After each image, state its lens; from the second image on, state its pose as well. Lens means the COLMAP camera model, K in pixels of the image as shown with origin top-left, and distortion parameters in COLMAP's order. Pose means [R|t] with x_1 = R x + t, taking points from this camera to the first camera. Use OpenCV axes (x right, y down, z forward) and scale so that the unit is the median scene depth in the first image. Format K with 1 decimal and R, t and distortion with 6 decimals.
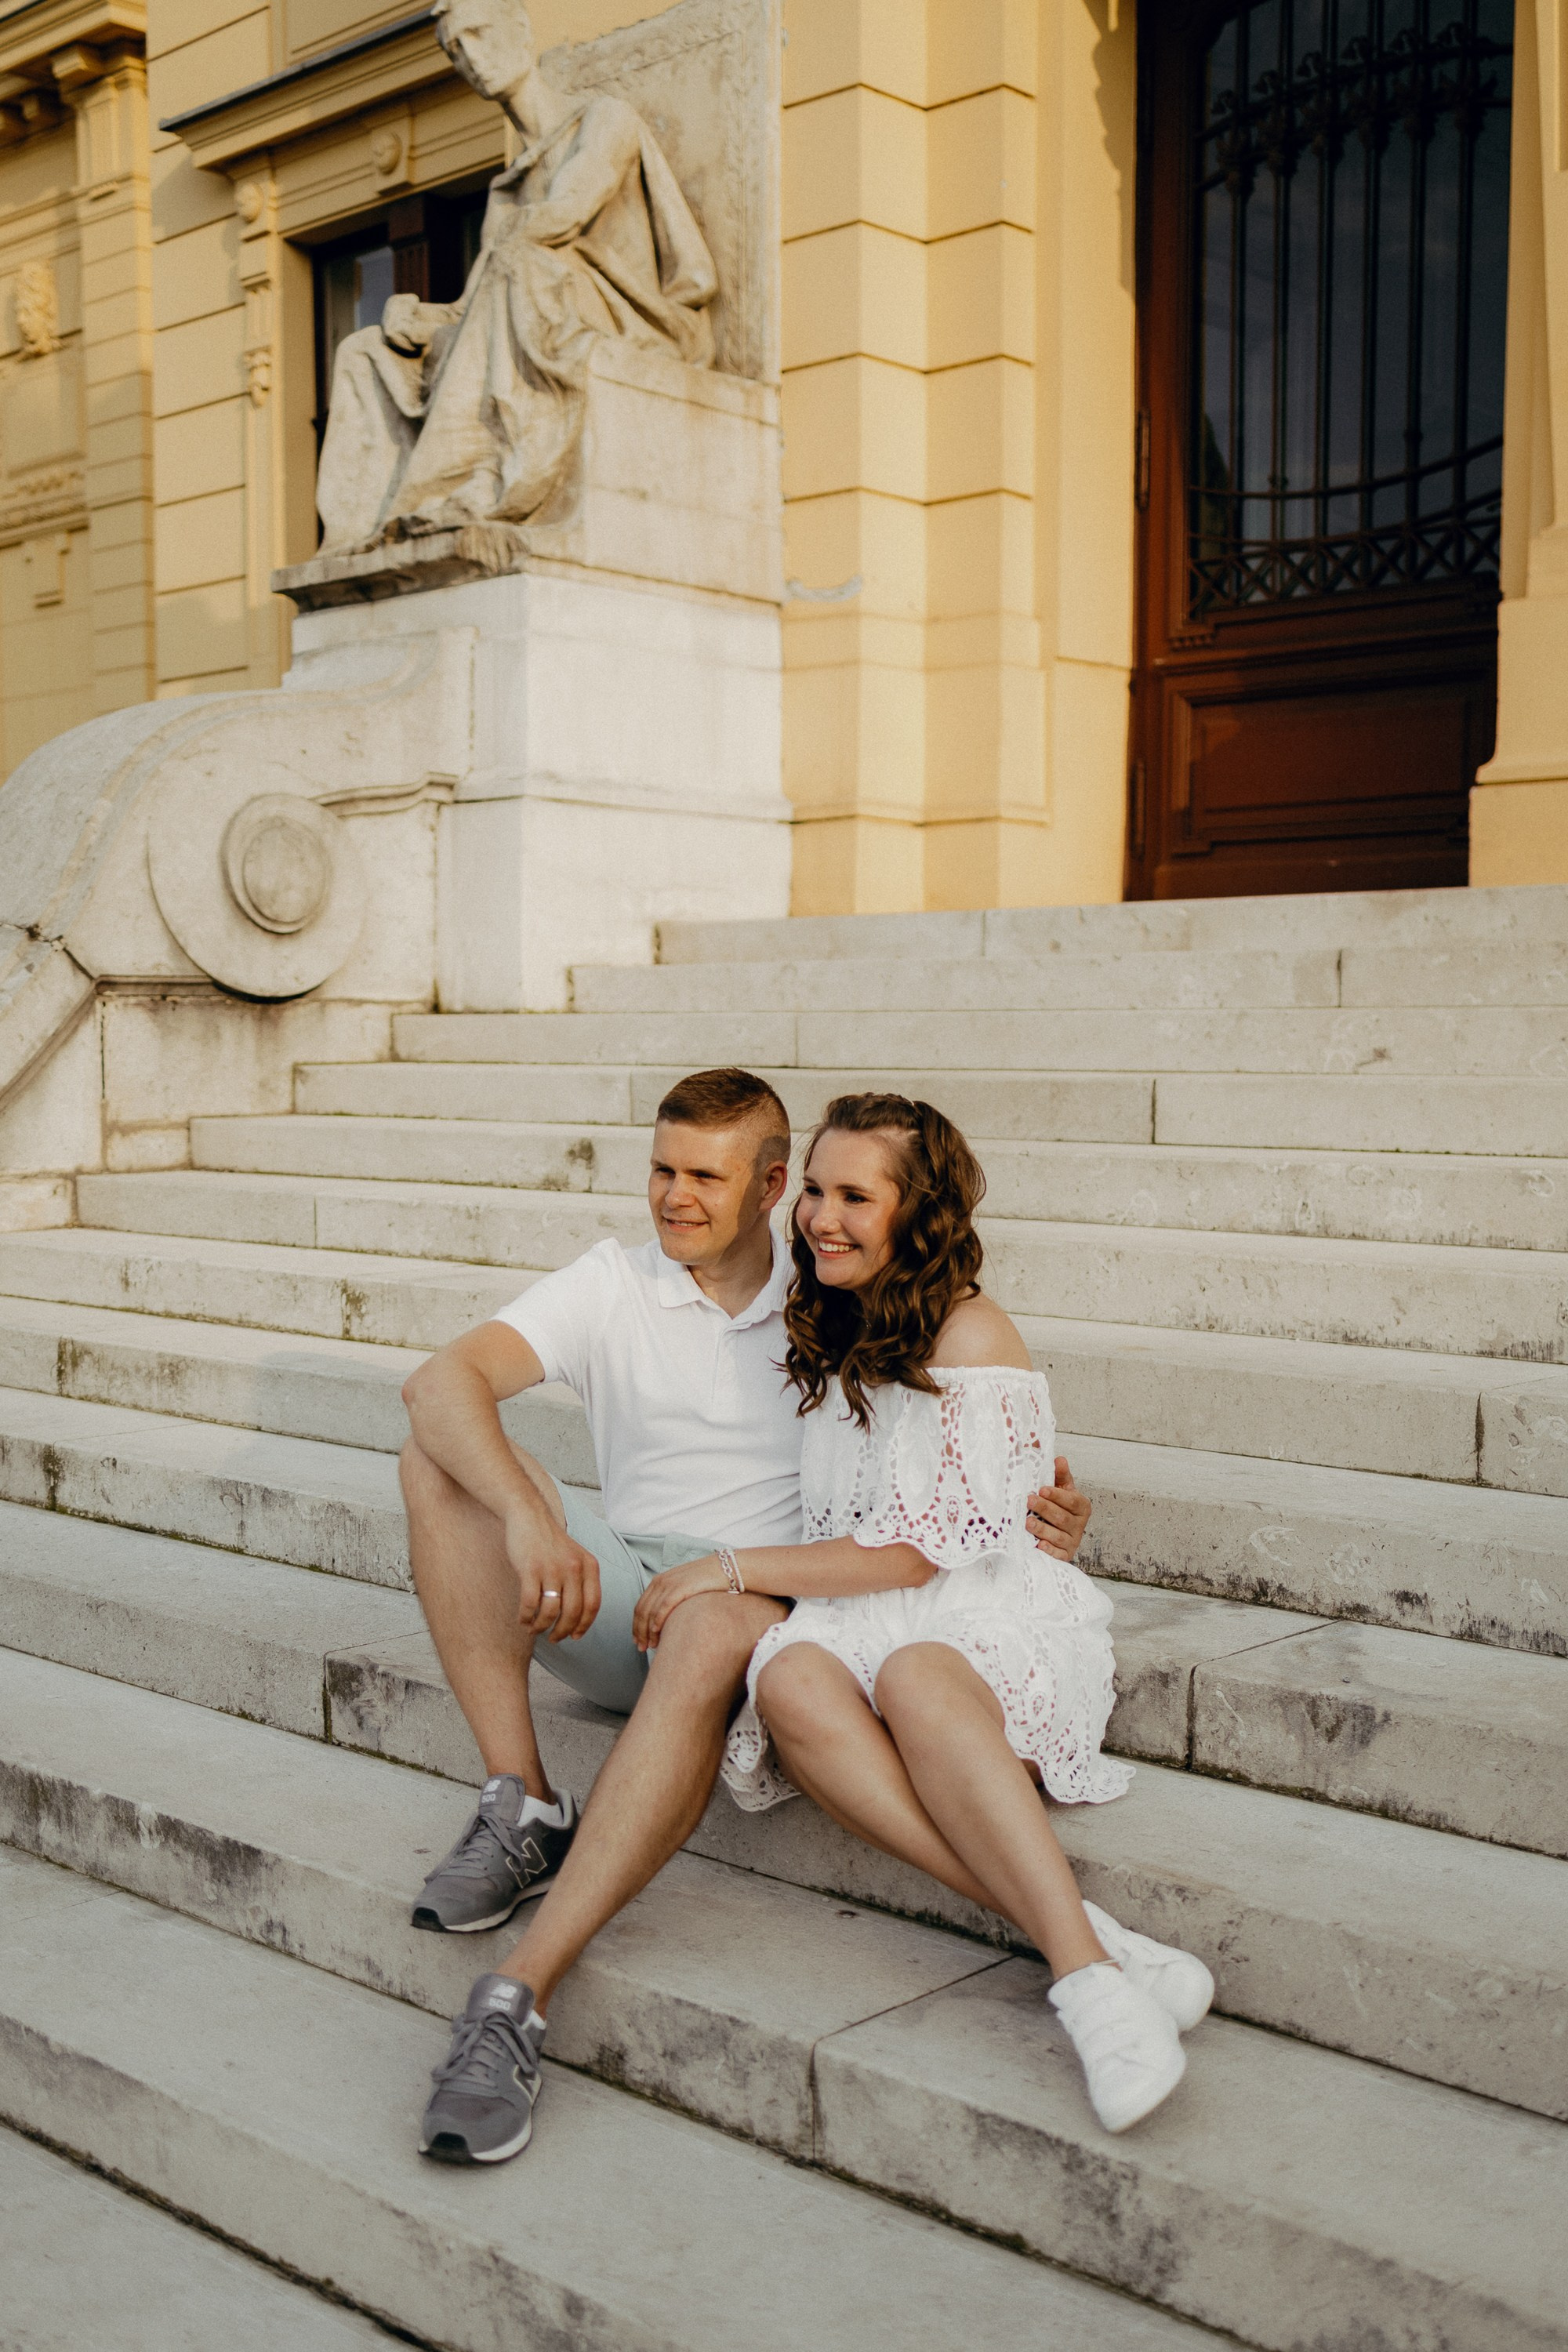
lens RADIAL K [[2672.6, 0, 836.6], [0, 2672.6, 1225.4], [0, 0, 1]] dist [0.006635, 0.070295]
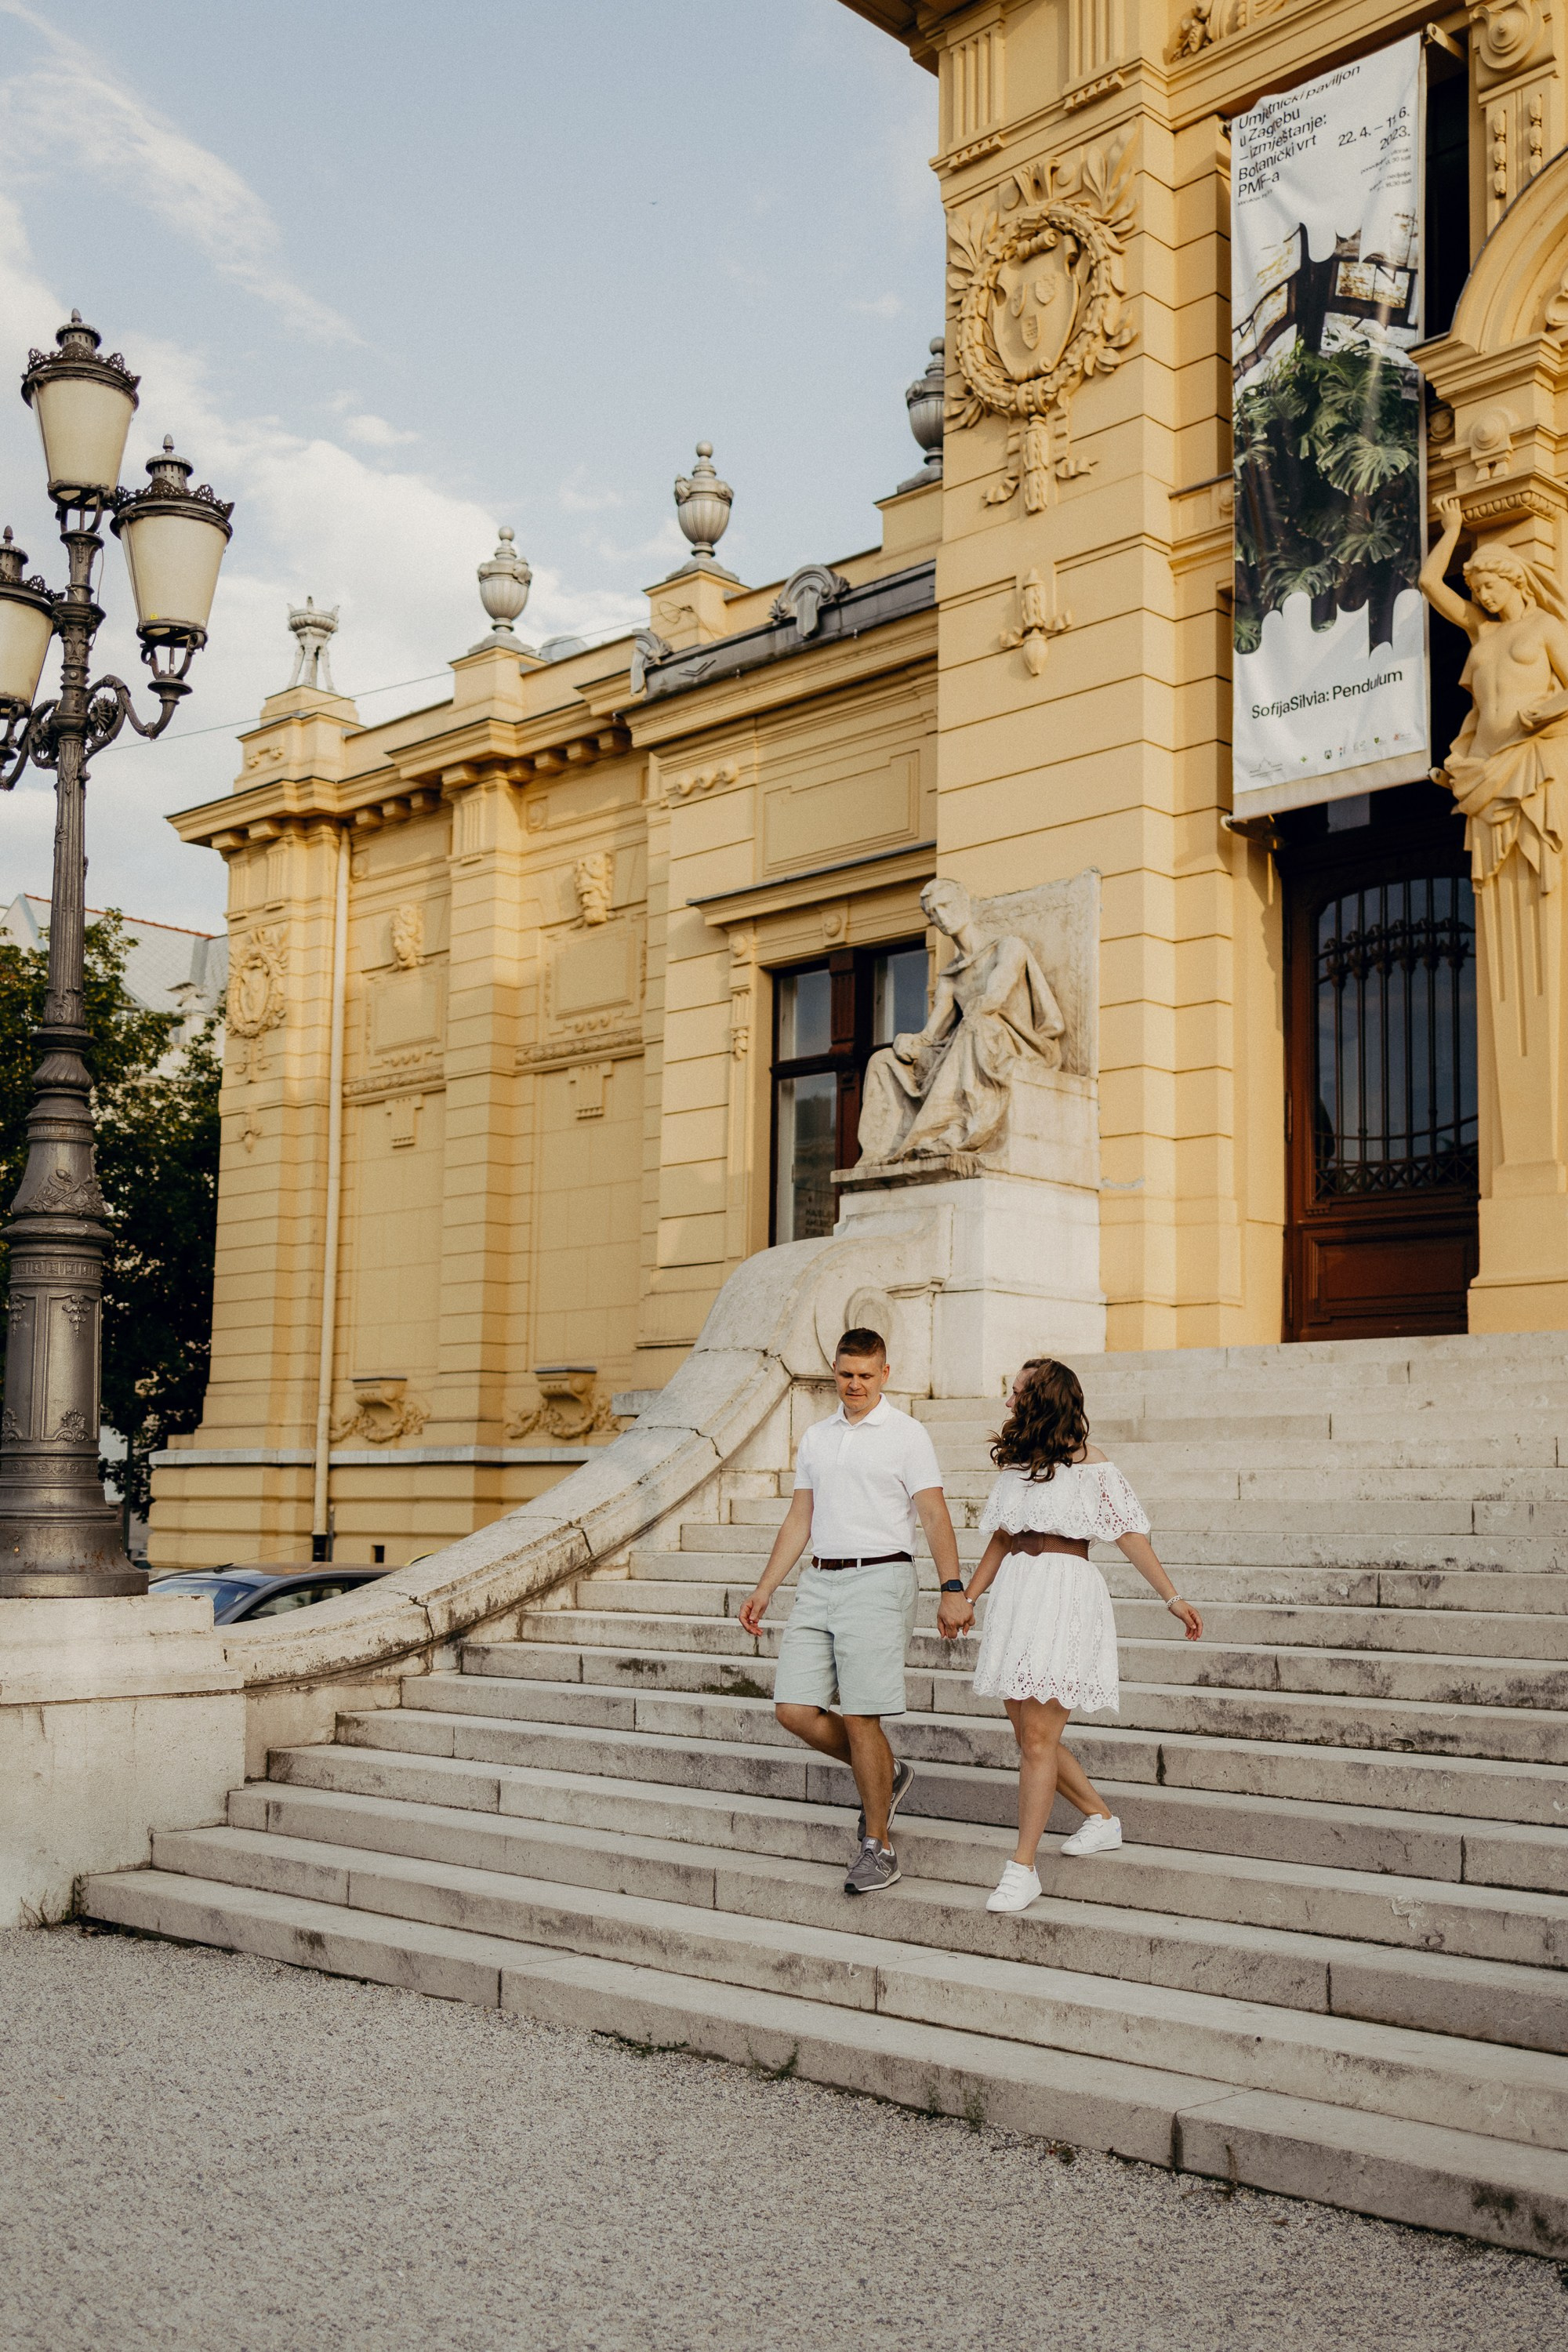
lens RADIAL K [[2507.0, 0, 809.2], [0, 2507.0, 1250.0], [0, 0, 1]] dist [-0.008733, 0.055496]
pose [[0.999426, 0.008394, -0.032818, -0.172408], [-0.014011, 0.984490, -0.174879, 0.126148], [0.030841, 0.175239, 0.984043, -0.768060]]
